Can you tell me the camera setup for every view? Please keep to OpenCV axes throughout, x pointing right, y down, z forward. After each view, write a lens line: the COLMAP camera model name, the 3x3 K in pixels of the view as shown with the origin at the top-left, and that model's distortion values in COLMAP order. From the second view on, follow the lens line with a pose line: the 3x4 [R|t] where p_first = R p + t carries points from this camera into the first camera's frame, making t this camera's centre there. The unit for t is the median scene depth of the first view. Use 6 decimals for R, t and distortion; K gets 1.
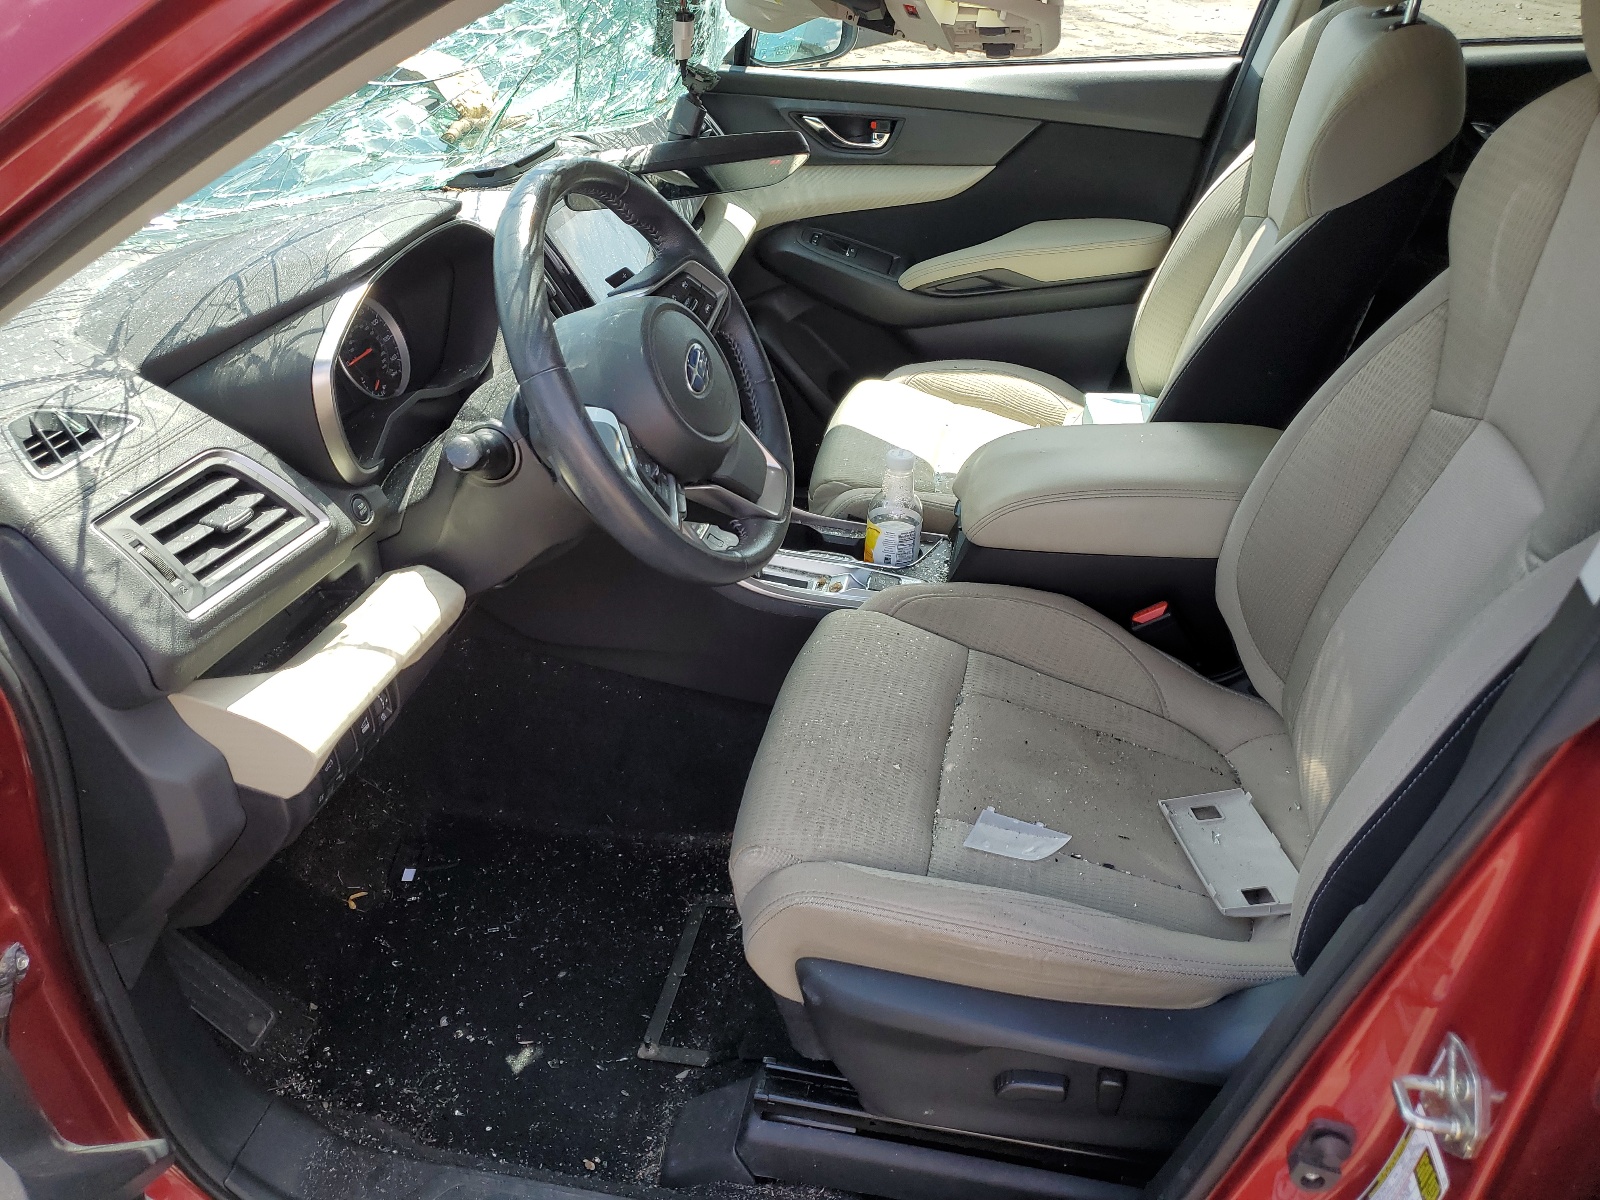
lens RADIAL K [[1207.7, 0, 800.0], [0, 1207.7, 600.0], [0, 0, 1]] dist [0.001504, -0.110113]
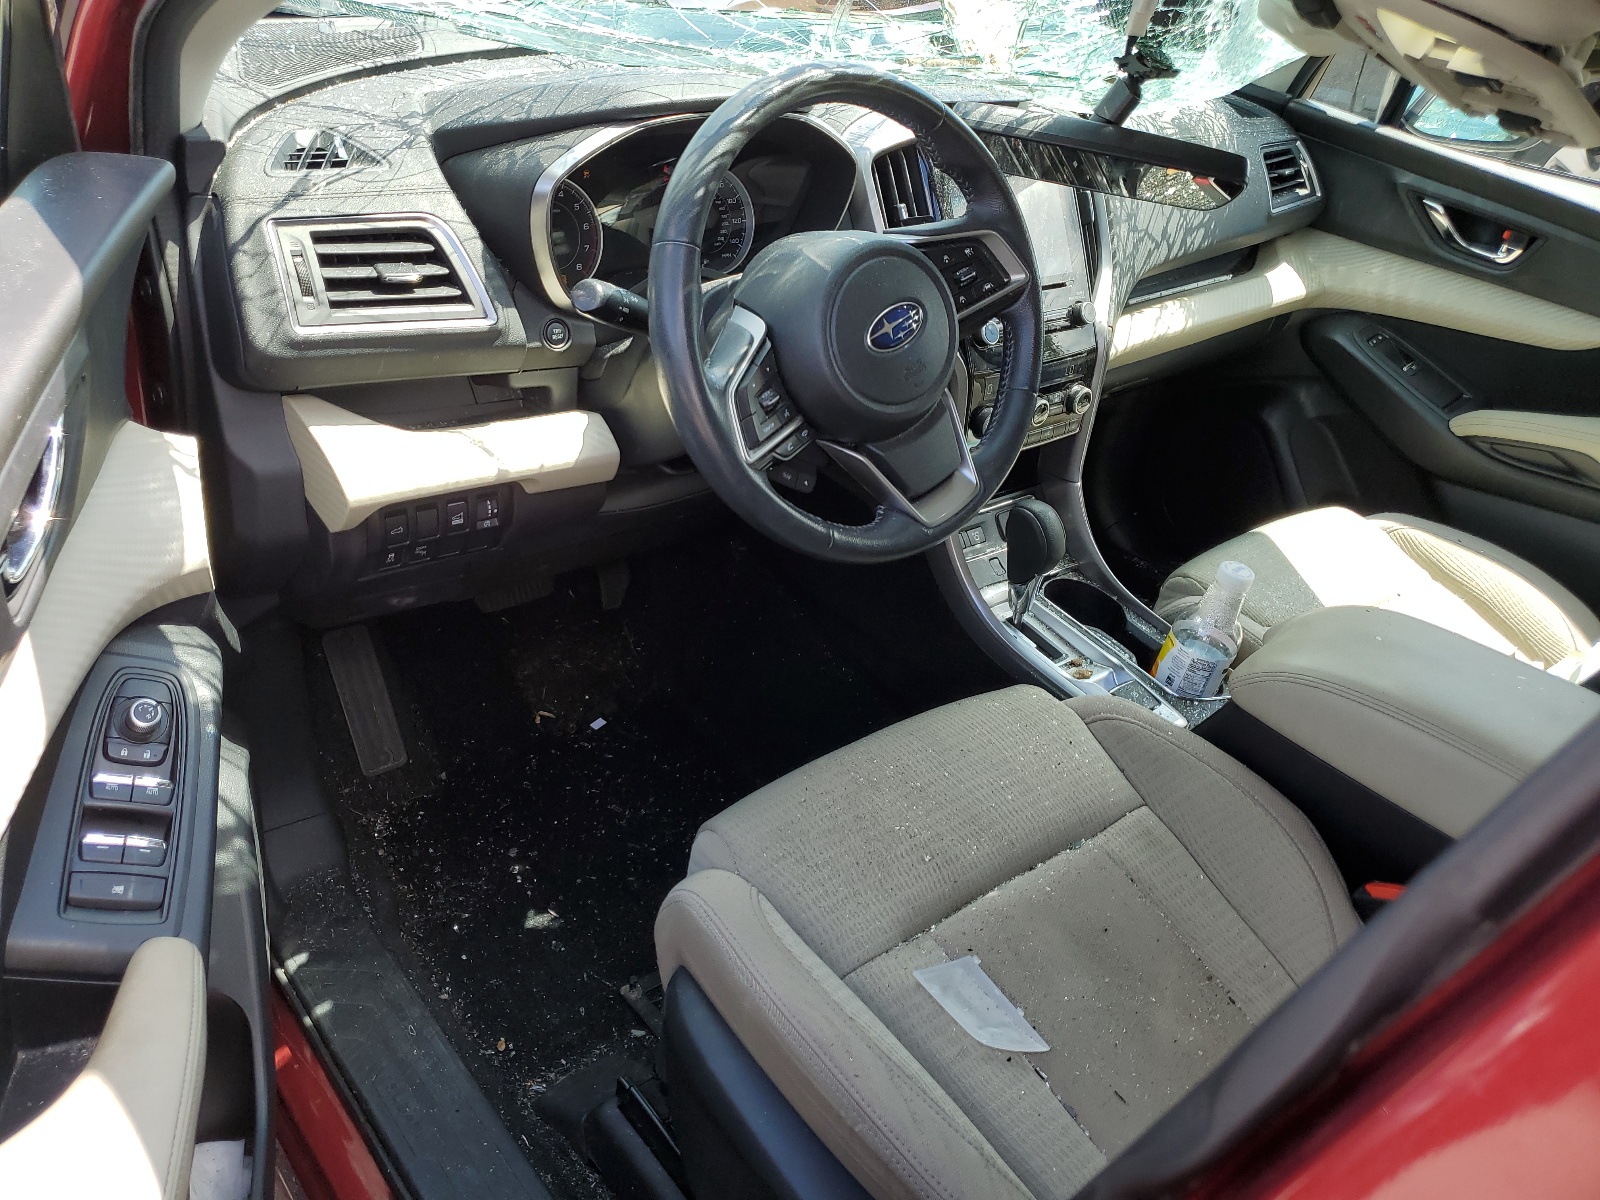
lens RADIAL K [[1221.2, 0, 800.1], [0, 1221.2, 575.1], [0, 0, 1]] dist [-0.024387, 0.000717]
pose [[0.763830, 0.438699, -0.473400, 0.319126], [-0.460994, 0.884181, 0.075558, -0.056887], [0.451718, 0.160521, 0.877601, 0.181847]]
